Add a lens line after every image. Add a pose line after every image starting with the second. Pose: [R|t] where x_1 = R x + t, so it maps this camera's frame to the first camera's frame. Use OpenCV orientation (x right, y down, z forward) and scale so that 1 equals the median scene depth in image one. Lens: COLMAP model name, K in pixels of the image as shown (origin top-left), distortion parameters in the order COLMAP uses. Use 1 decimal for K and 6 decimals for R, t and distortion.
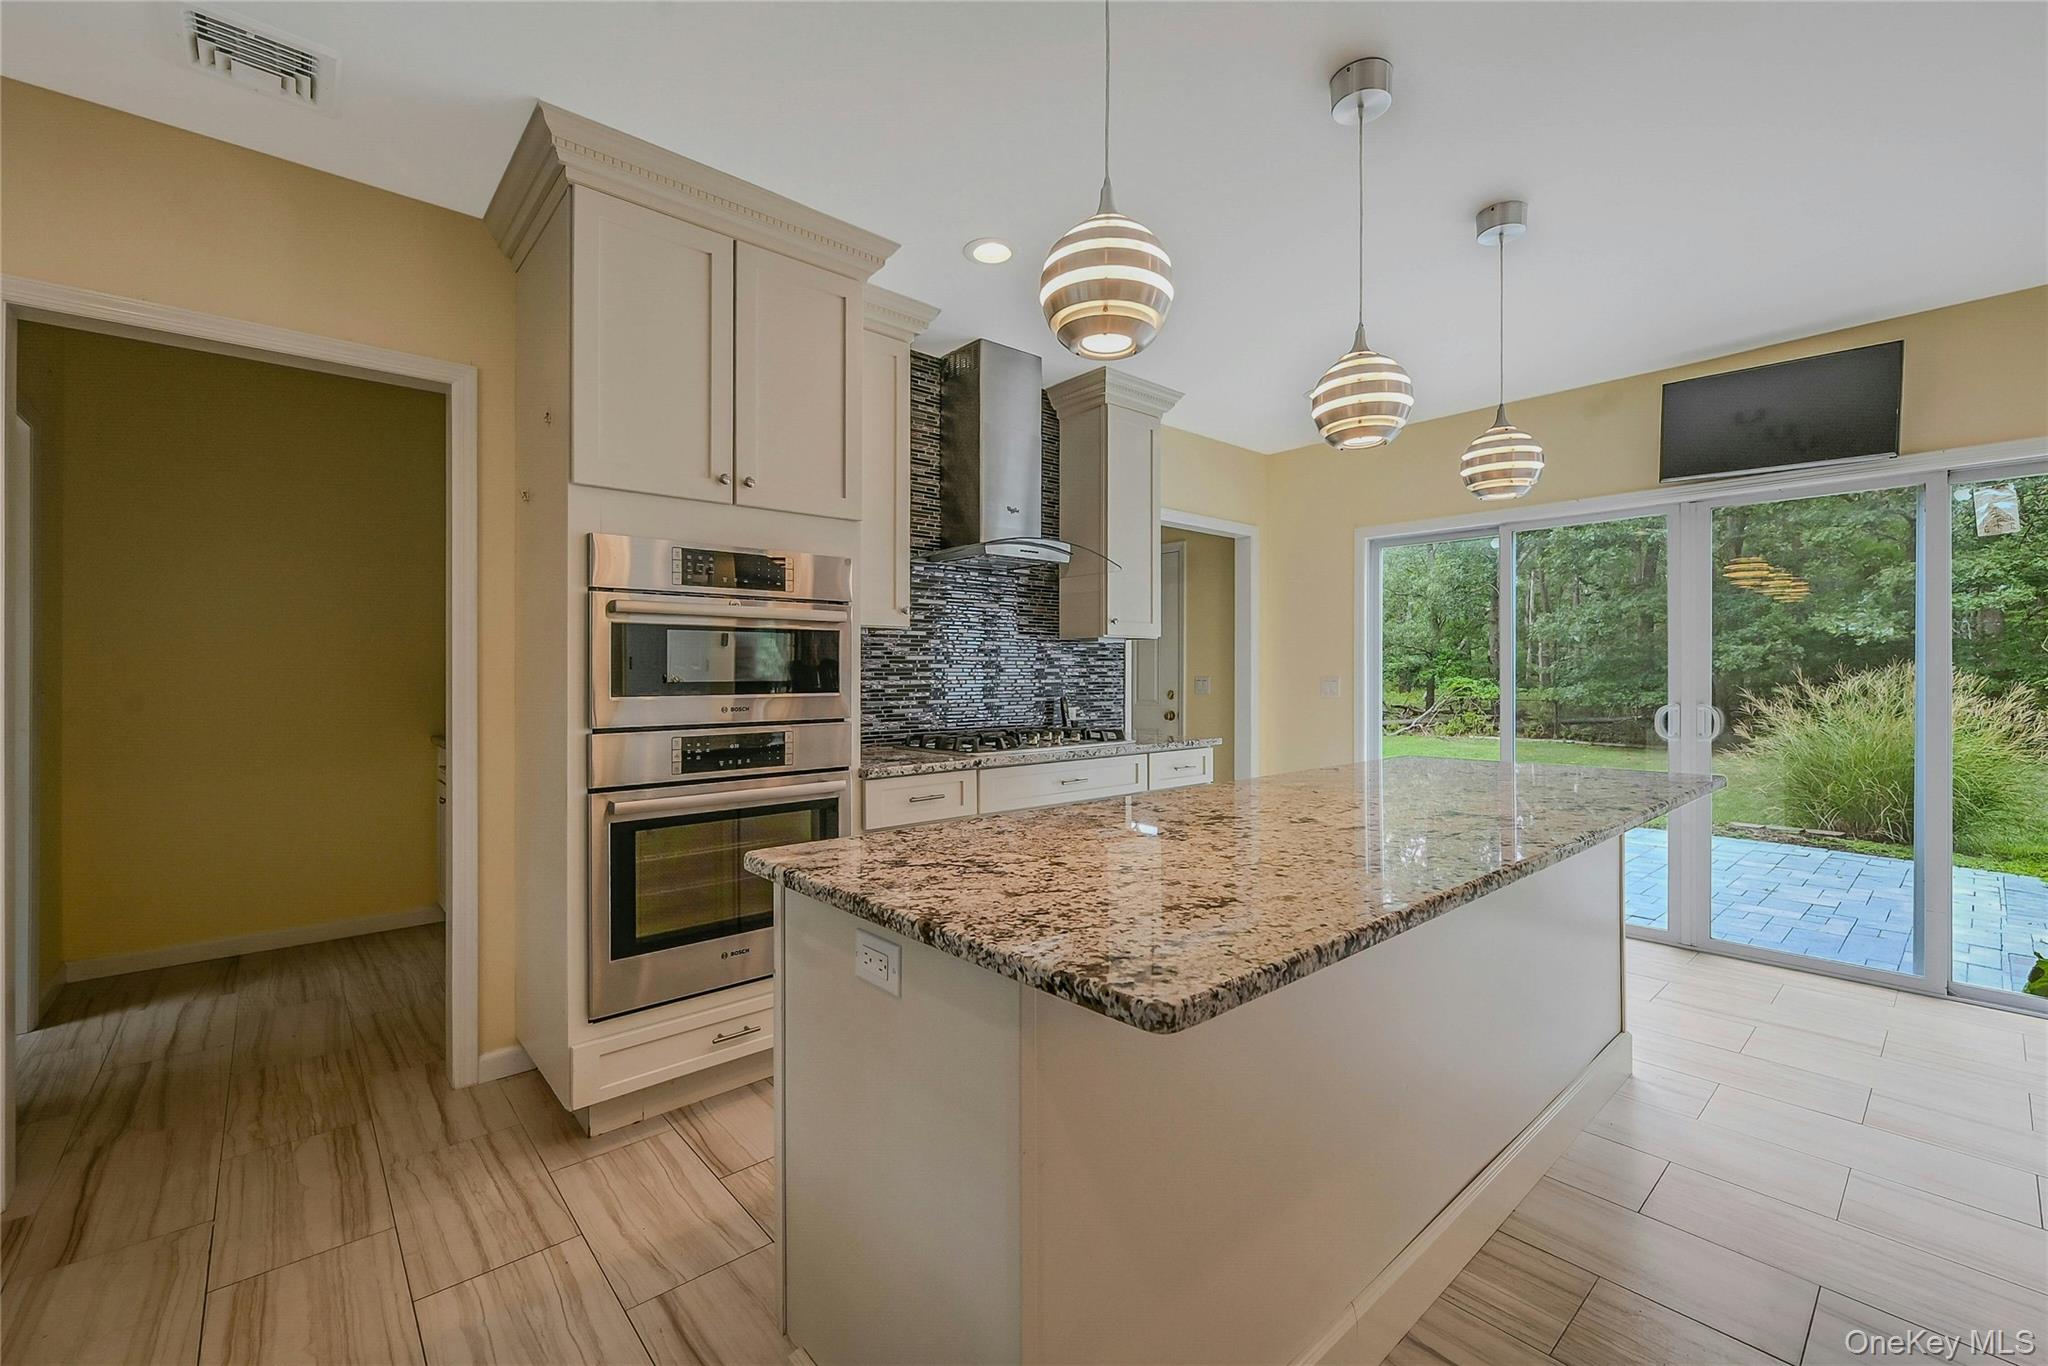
lens RADIAL K [[843.0, 0, 1031.2], [0, 843.0, 670.3], [0, 0, 1]] dist [-0.009197, 0.001492]
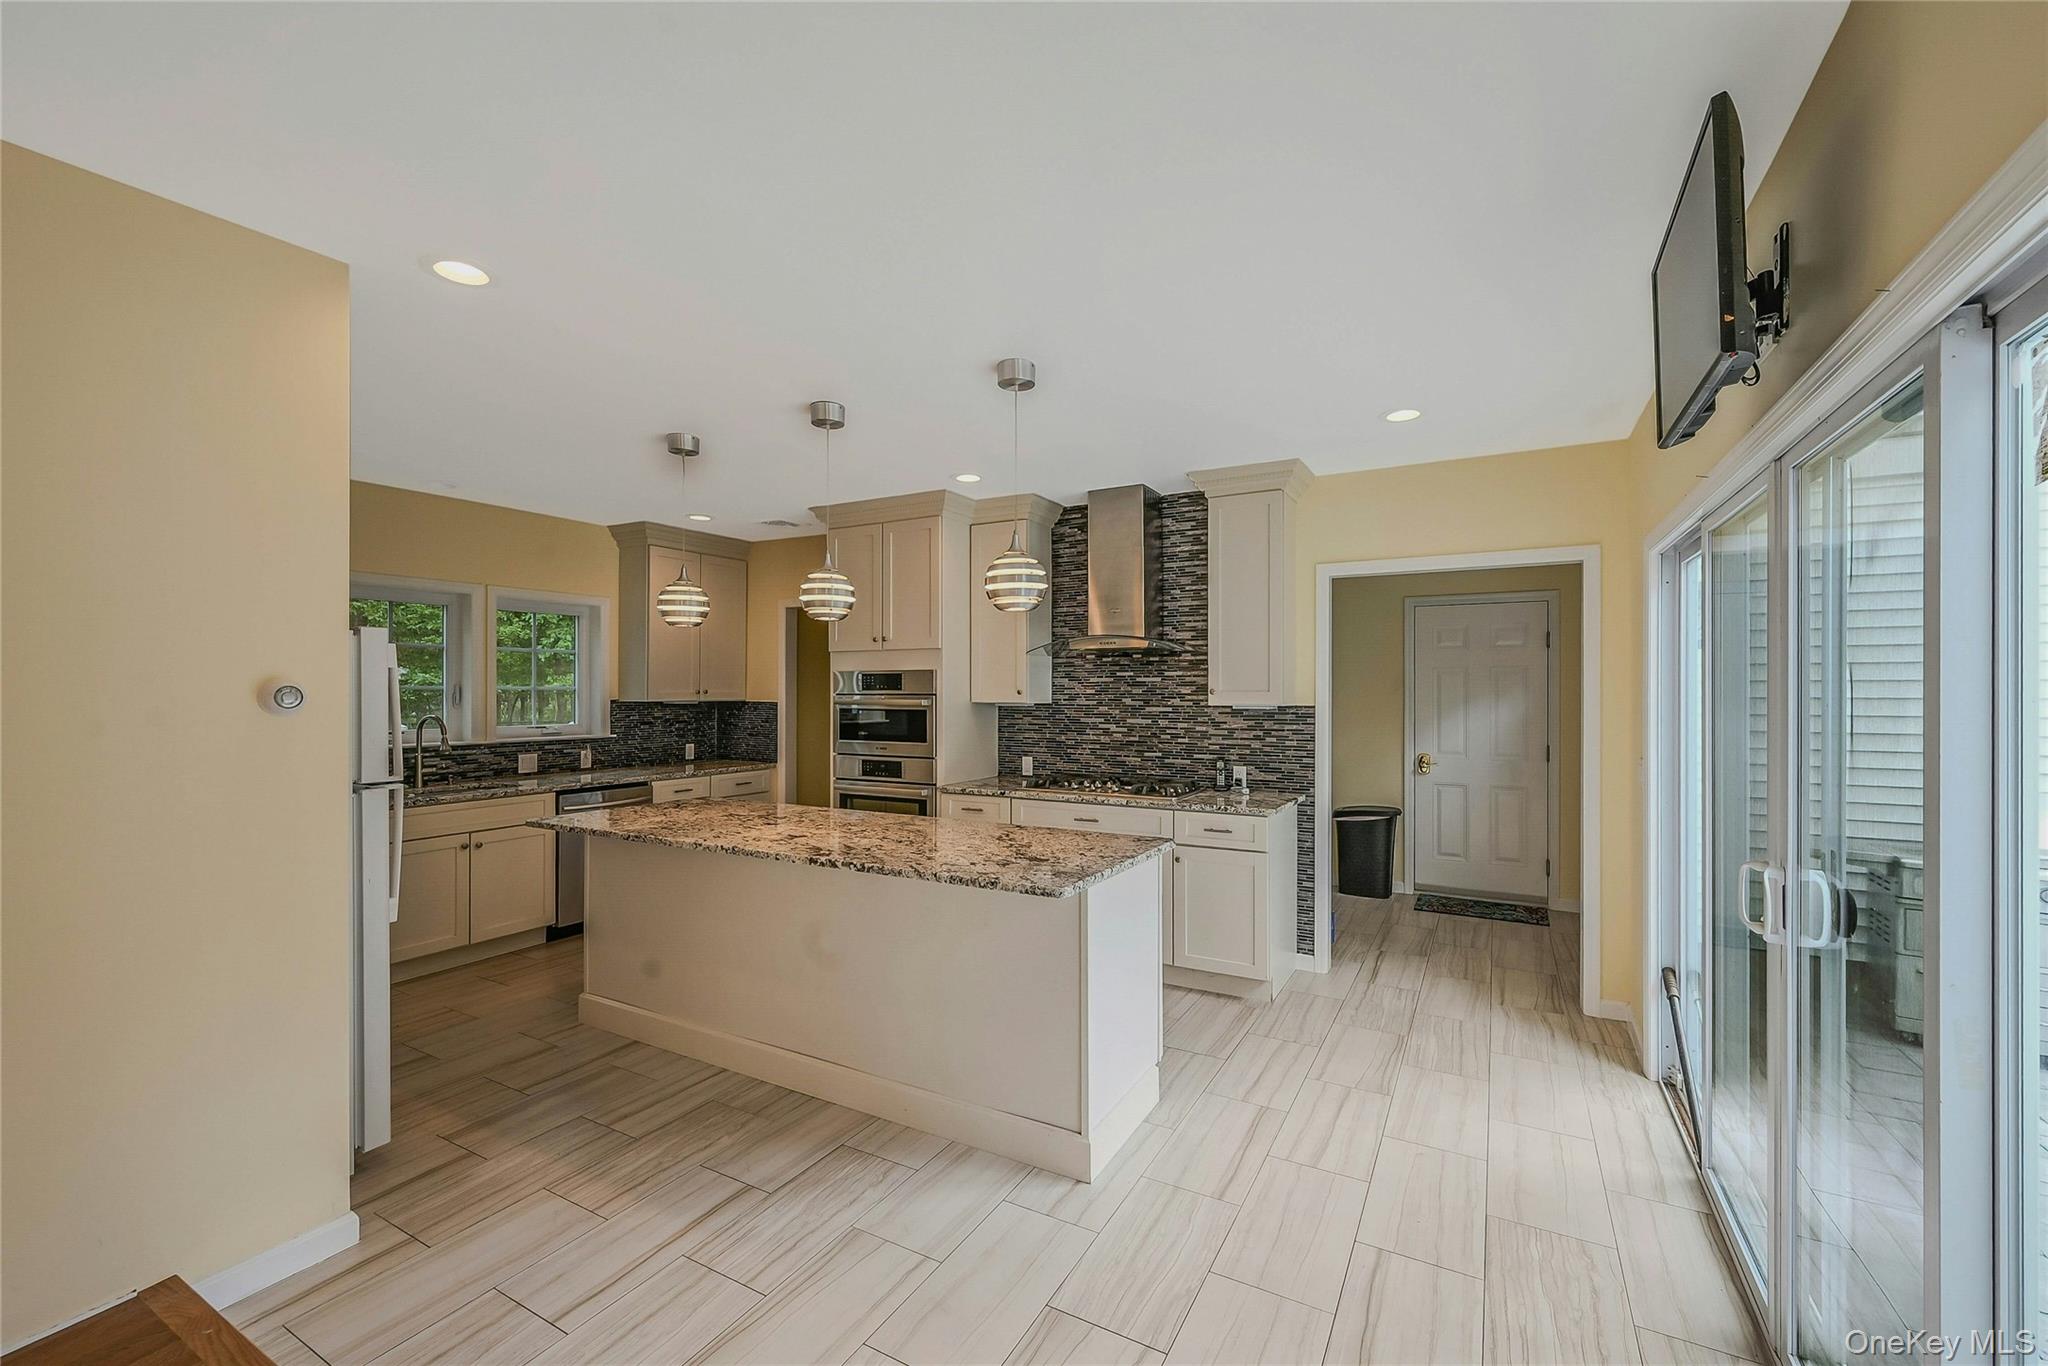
lens RADIAL K [[843.0, 0, 1020.5], [0, 843.0, 689.4], [0, 0, 1]] dist [-0.009197, 0.001492]
pose [[0.306426, 0.000429, -0.951894, 1.189476], [0.002845, 0.999995, 0.001367, -0.069666], [0.951890, -0.003127, 0.306424, 0.465614]]
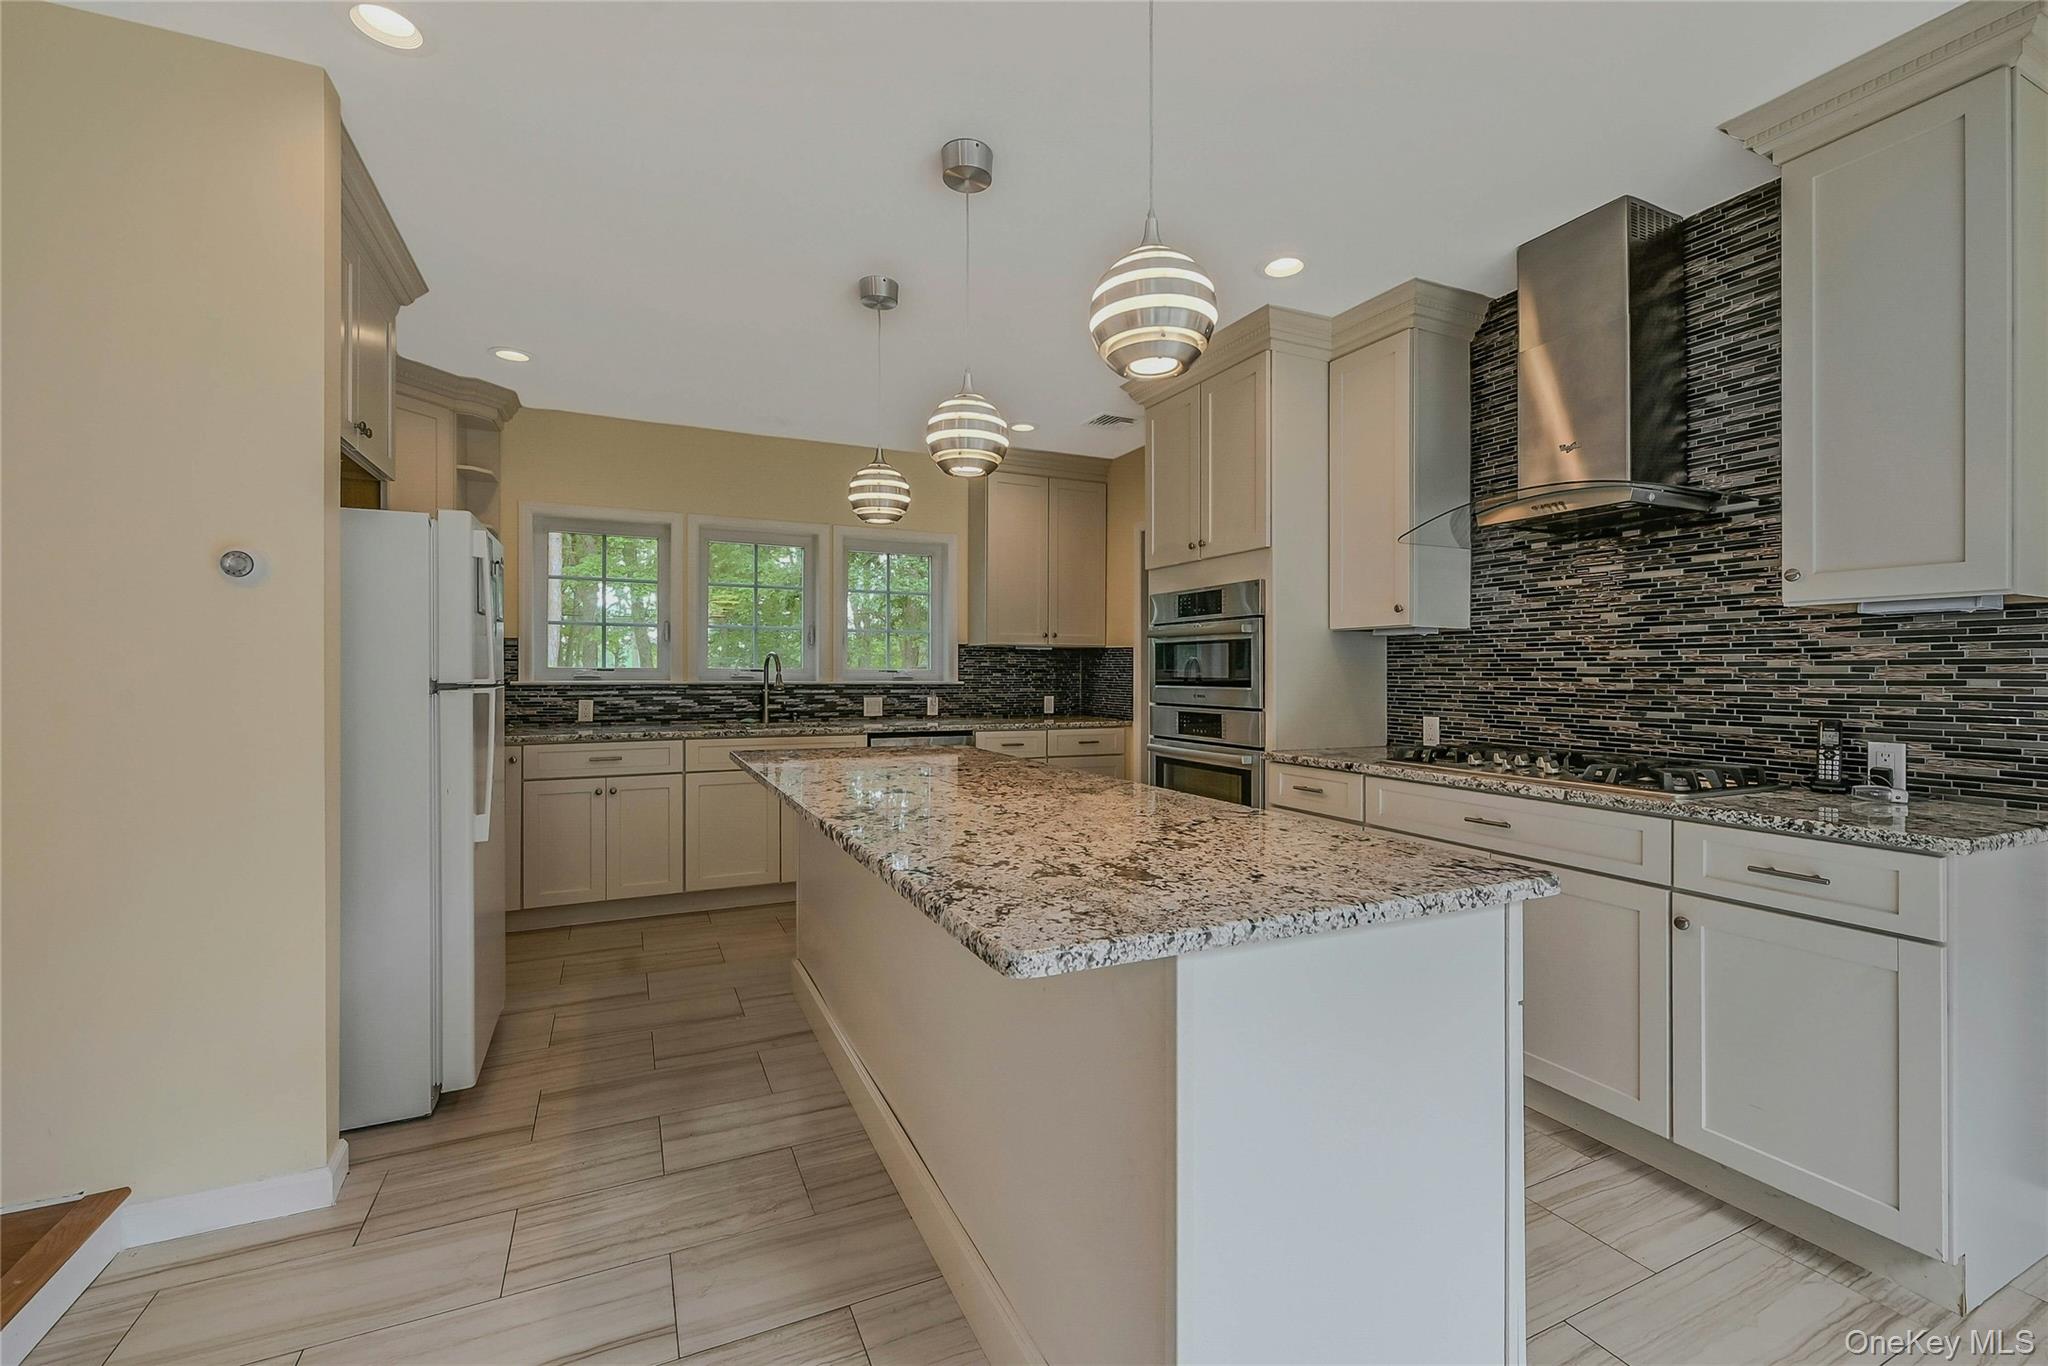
lens RADIAL K [[843.0, 0, 1018.1], [0, 843.0, 670.3], [0, 0, 1]] dist [-0.009197, 0.001492]
pose [[-0.304018, -0.002710, -0.952662, 0.806786], [-0.001431, 0.999996, -0.002389, 0.002876], [0.952665, 0.000637, -0.304021, 0.779811]]
